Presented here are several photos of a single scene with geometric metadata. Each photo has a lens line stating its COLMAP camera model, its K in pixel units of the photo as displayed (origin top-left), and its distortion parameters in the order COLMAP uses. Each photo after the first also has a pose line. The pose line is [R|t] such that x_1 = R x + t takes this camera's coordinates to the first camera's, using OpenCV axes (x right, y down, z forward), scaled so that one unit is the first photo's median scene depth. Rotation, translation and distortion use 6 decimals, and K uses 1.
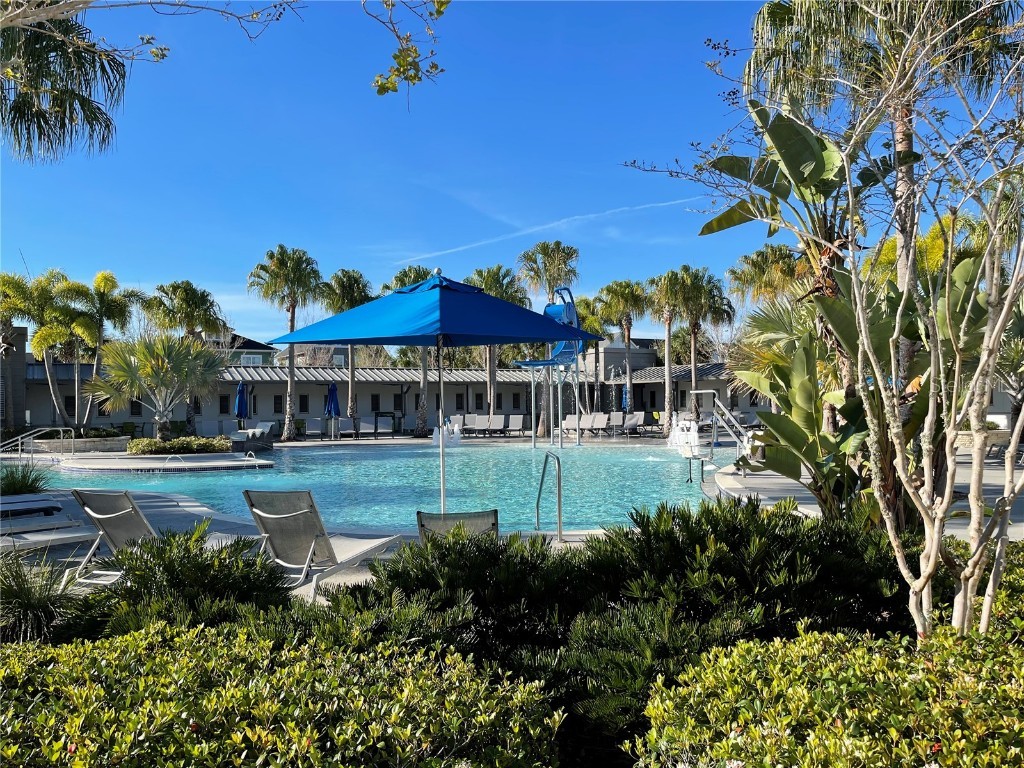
lens RADIAL K [[771.9, 0, 513.8], [0, 771.9, 385.6], [0, 0, 1]] dist [0.071037, -0.087727]
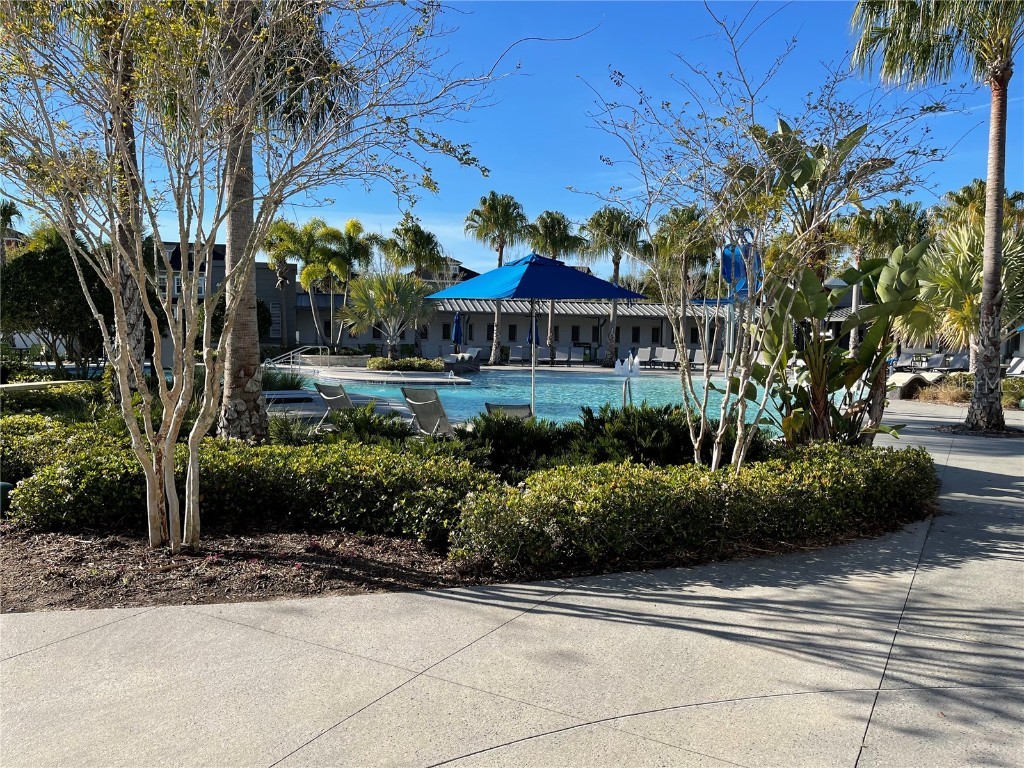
lens RADIAL K [[771.9, 0, 513.8], [0, 771.9, 385.6], [0, 0, 1]] dist [0.071037, -0.087727]
pose [[0.958748, 0.049987, -0.279826, 0.064084], [-0.024765, 0.995362, 0.092958, -0.005970], [0.283175, -0.082193, 0.955540, -0.097543]]
